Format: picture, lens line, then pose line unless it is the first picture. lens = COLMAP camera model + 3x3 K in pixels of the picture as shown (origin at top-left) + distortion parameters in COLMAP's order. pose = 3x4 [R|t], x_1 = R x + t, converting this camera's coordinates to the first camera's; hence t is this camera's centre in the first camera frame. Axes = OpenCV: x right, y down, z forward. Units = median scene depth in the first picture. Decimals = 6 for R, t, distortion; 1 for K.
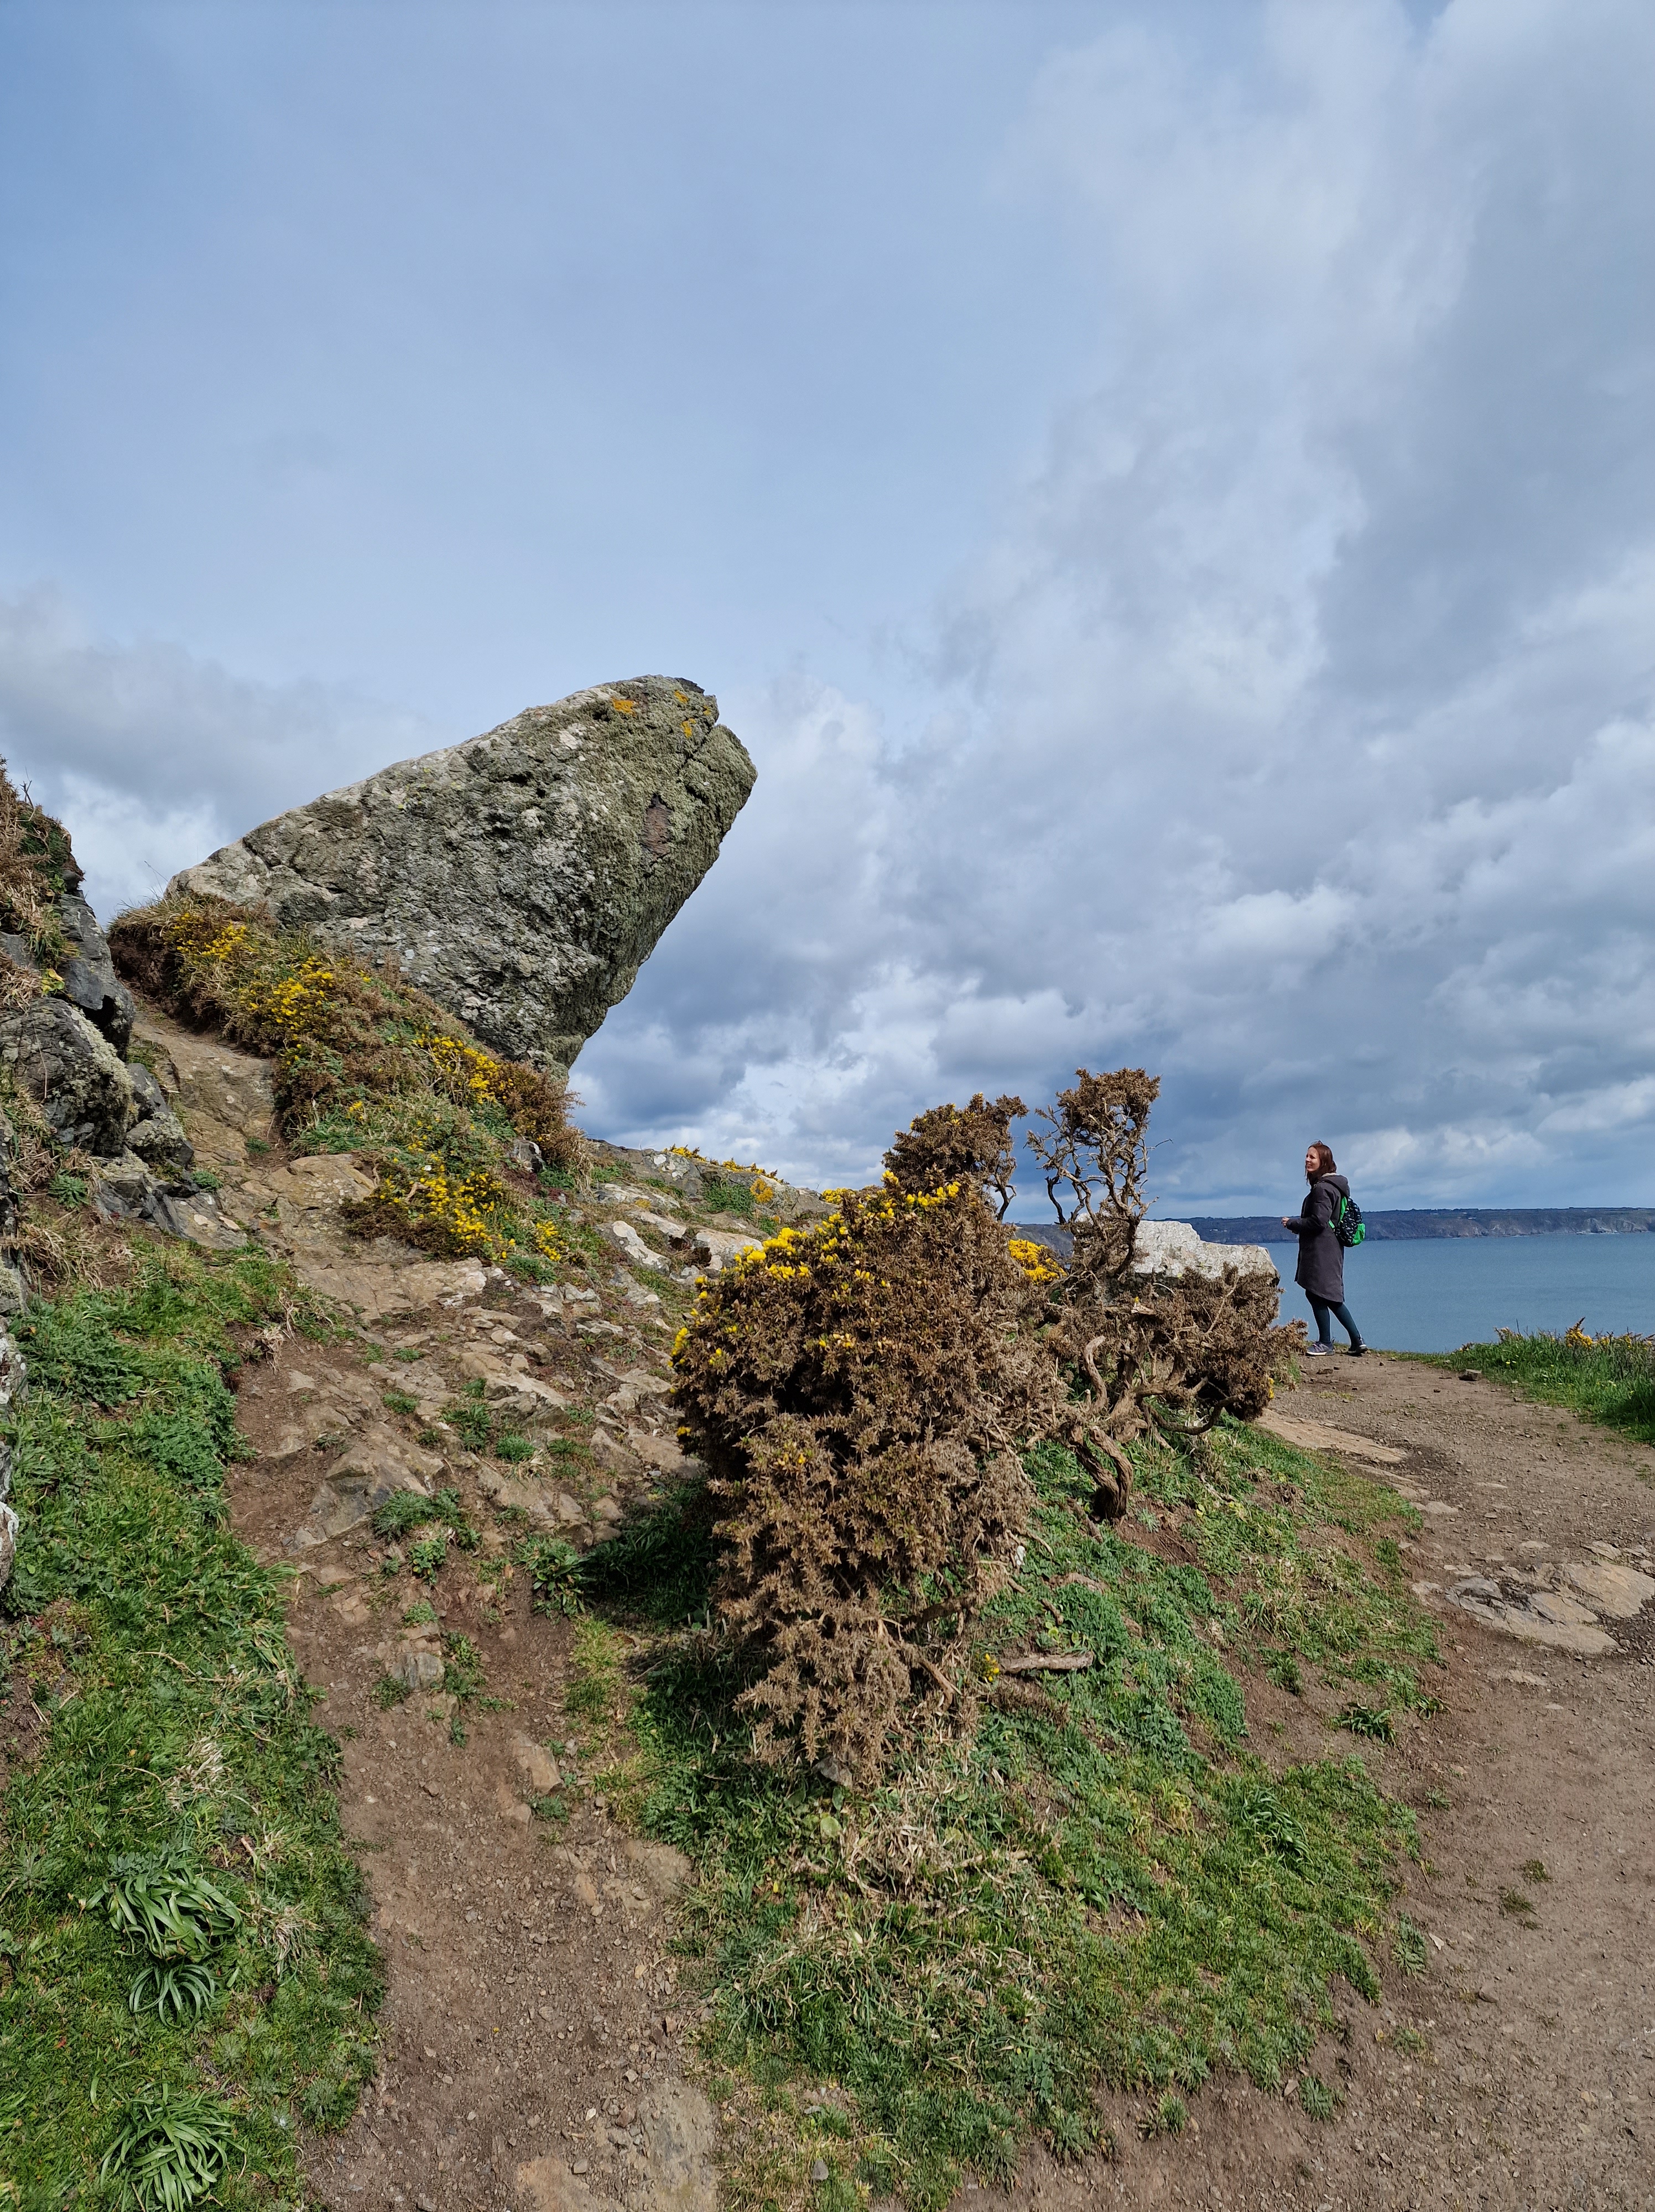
lens RADIAL K [[1351.6, 0, 887.5], [0, 1351.6, 1098.5], [0, 0, 1]] dist [0.071719, -0.007281]
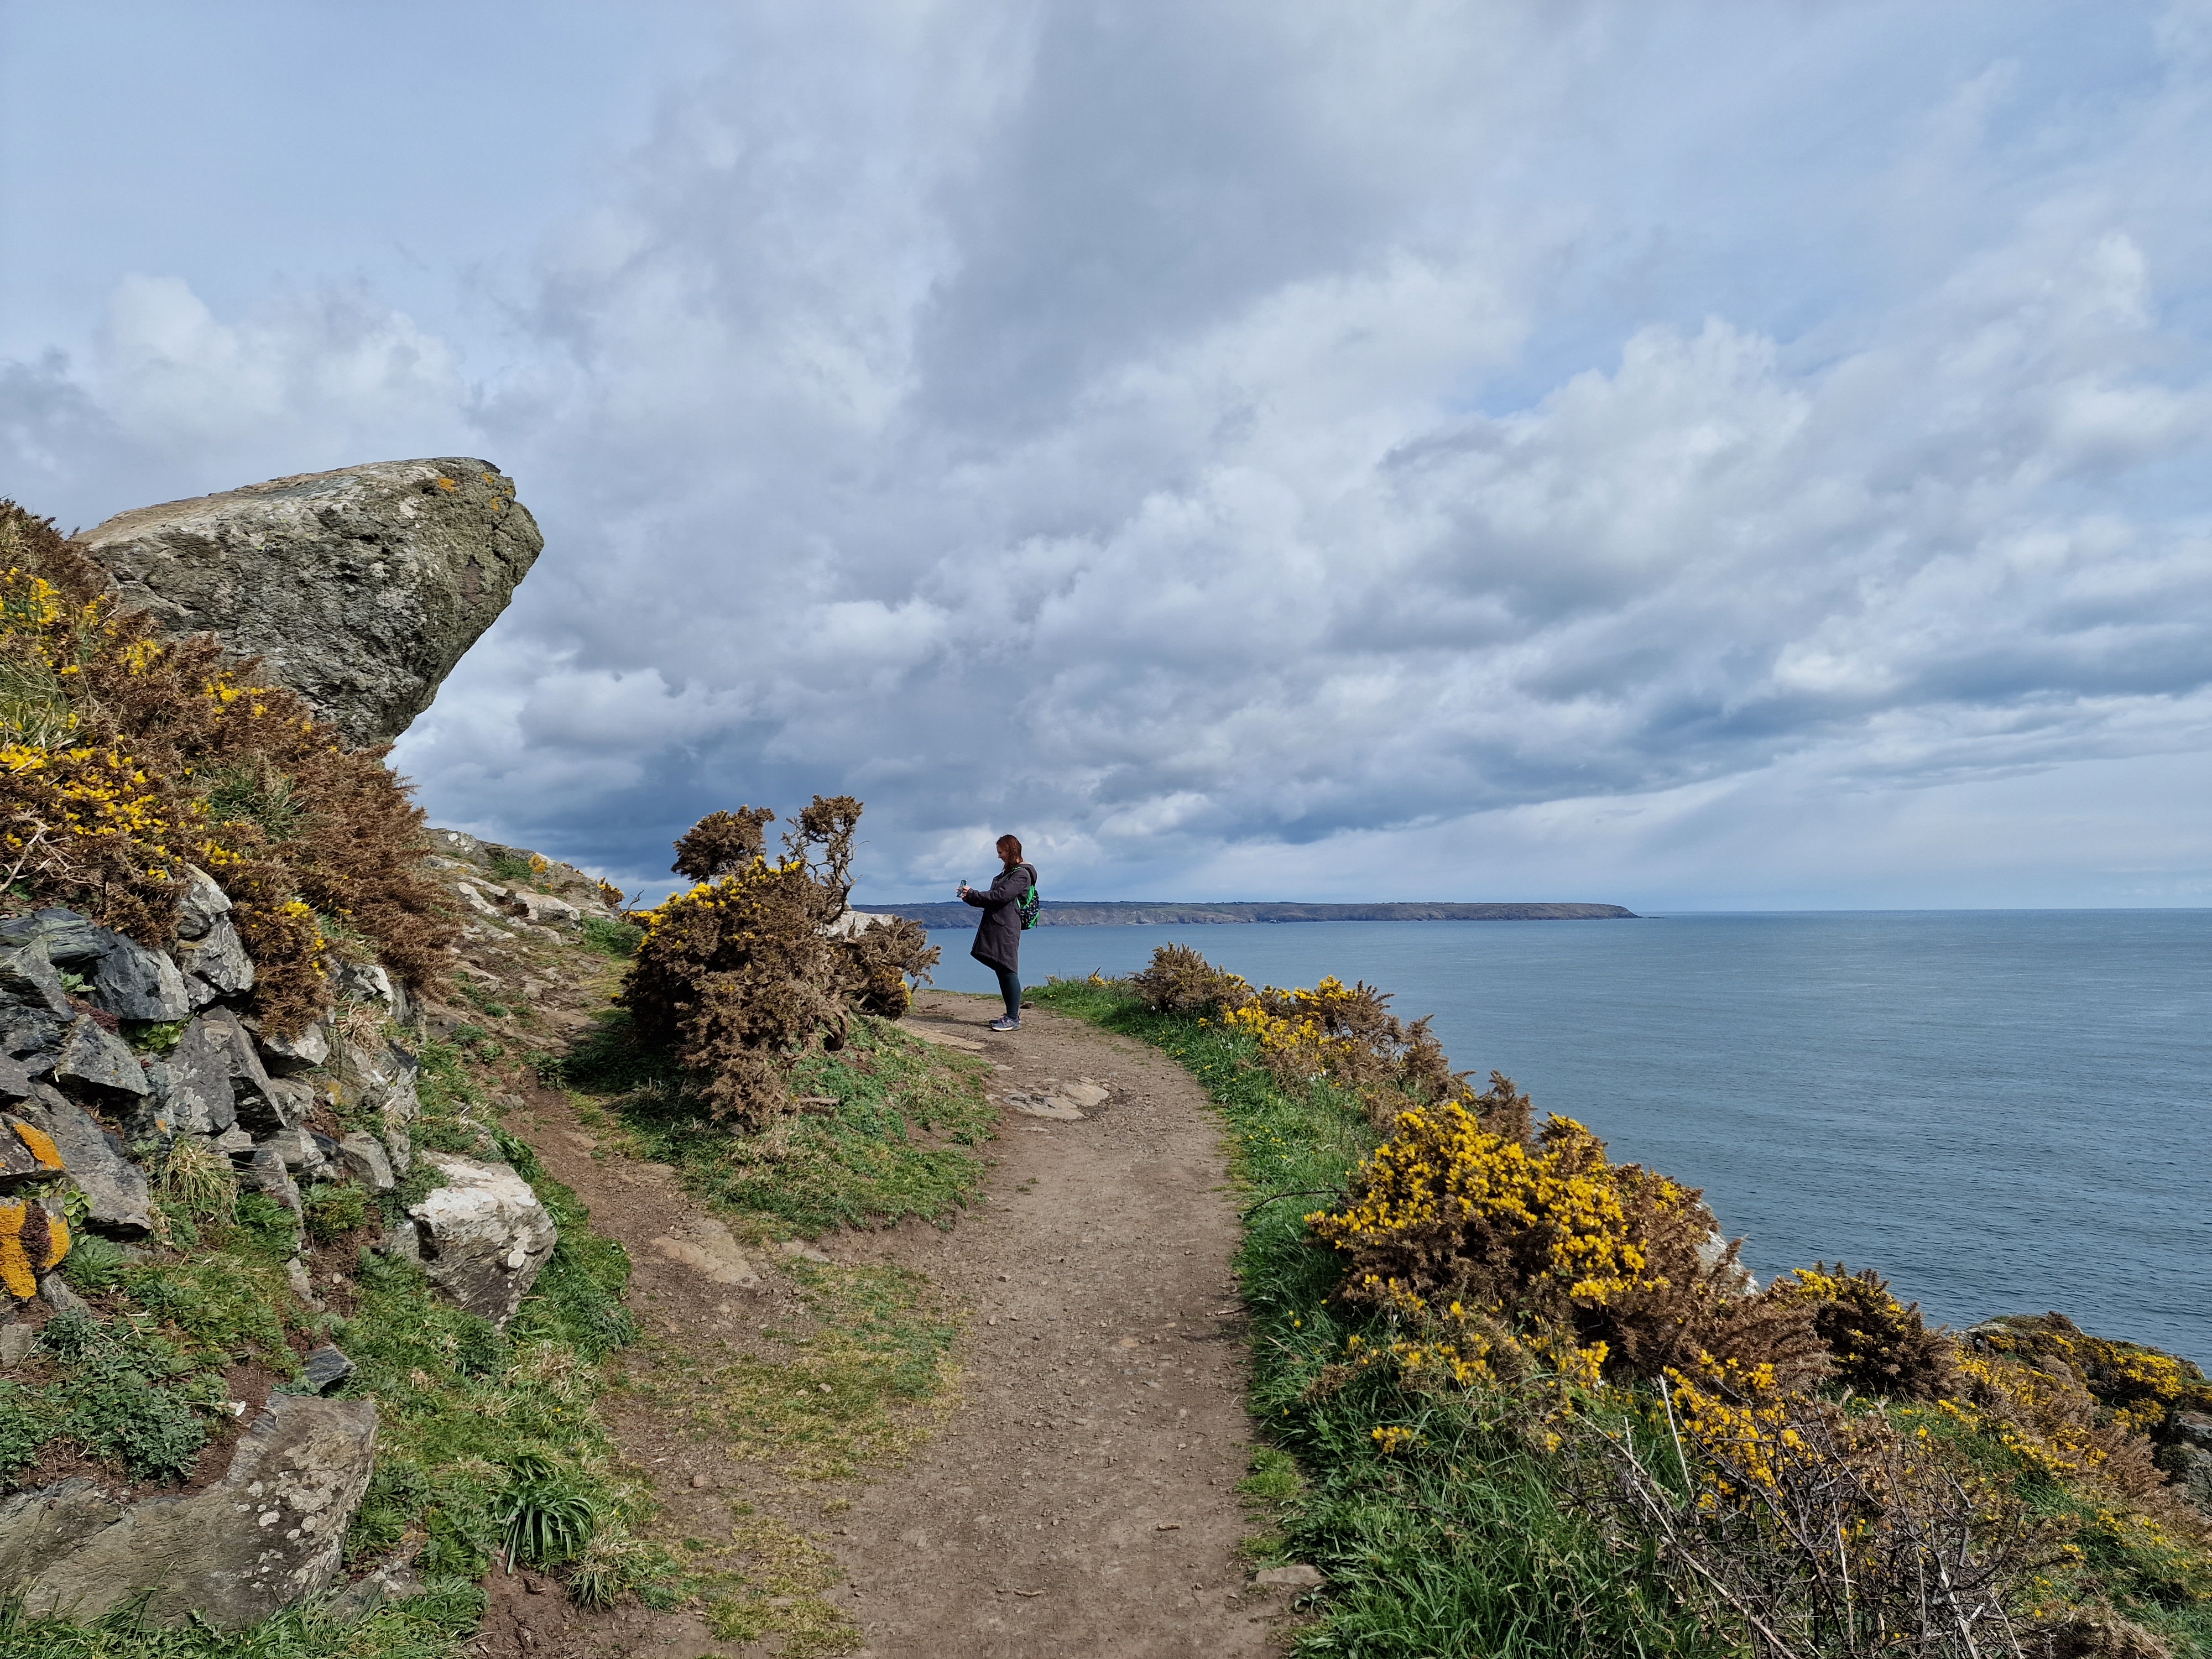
lens RADIAL K [[1481.6, 0, 1099.9], [0, 1481.6, 835.5], [0, 0, 1]] dist [0.014252, -0.005664]
pose [[0.902630, 0.040071, 0.428549, -0.233181], [-0.055573, 0.998173, 0.023719, -0.025351], [-0.426816, -0.045225, 0.903207, -0.567801]]
